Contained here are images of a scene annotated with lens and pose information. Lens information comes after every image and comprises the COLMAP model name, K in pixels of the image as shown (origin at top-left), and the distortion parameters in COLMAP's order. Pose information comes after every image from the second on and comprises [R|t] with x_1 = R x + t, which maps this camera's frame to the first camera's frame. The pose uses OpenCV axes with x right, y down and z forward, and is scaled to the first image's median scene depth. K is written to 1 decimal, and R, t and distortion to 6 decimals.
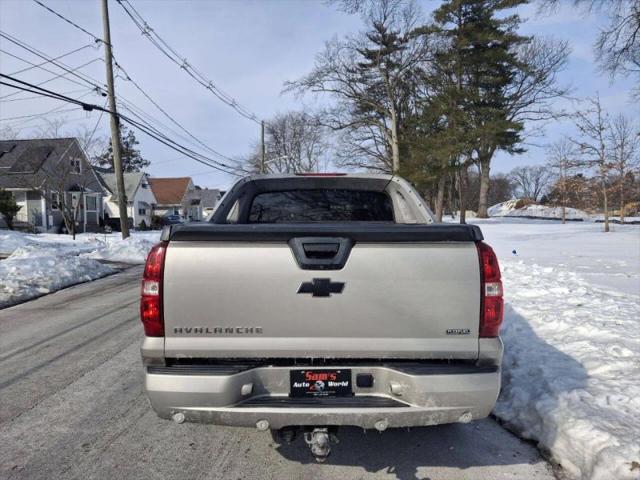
lens RADIAL K [[477.5, 0, 320.0], [0, 477.5, 240.0], [0, 0, 1]] dist [0.059390, -0.119147]
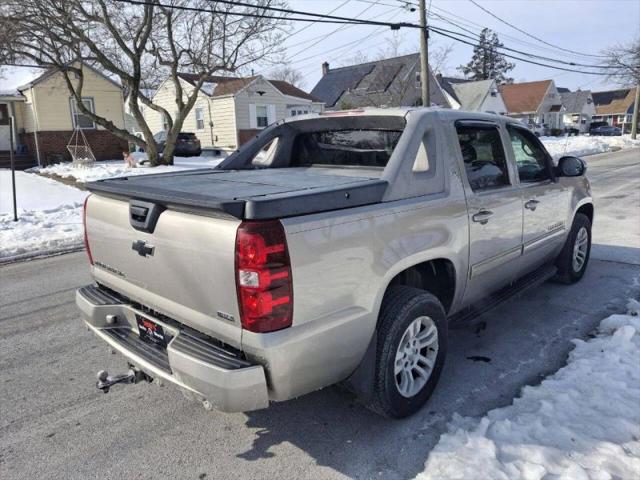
lens RADIAL K [[477.5, 0, 320.0], [0, 477.5, 240.0], [0, 0, 1]] dist [0.059390, -0.119147]
pose [[0.721216, 0.134935, -0.679440, 0.087900], [-0.003154, 0.981474, 0.191570, -0.010858], [0.692703, -0.136021, 0.708281, 0.043871]]
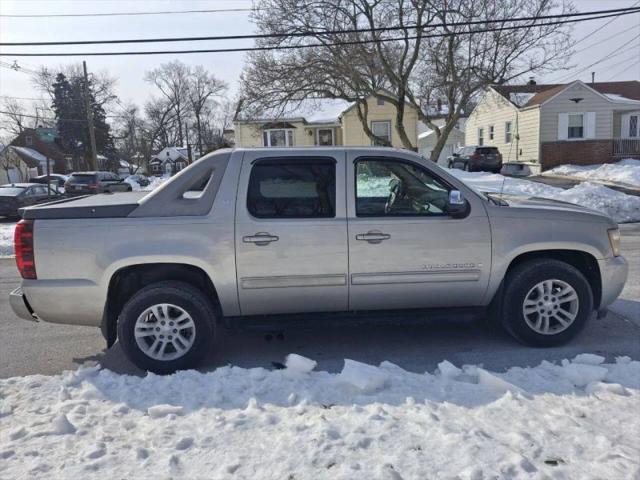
lens RADIAL K [[493.2, 0, 320.0], [0, 493.2, 240.0], [0, 0, 1]] dist [0.075139, -0.148036]
pose [[0.032153, 0.162459, -0.986191, 0.180199], [0.008600, 0.986620, 0.162810, -0.017206], [0.999446, -0.013716, 0.030325, 0.172873]]
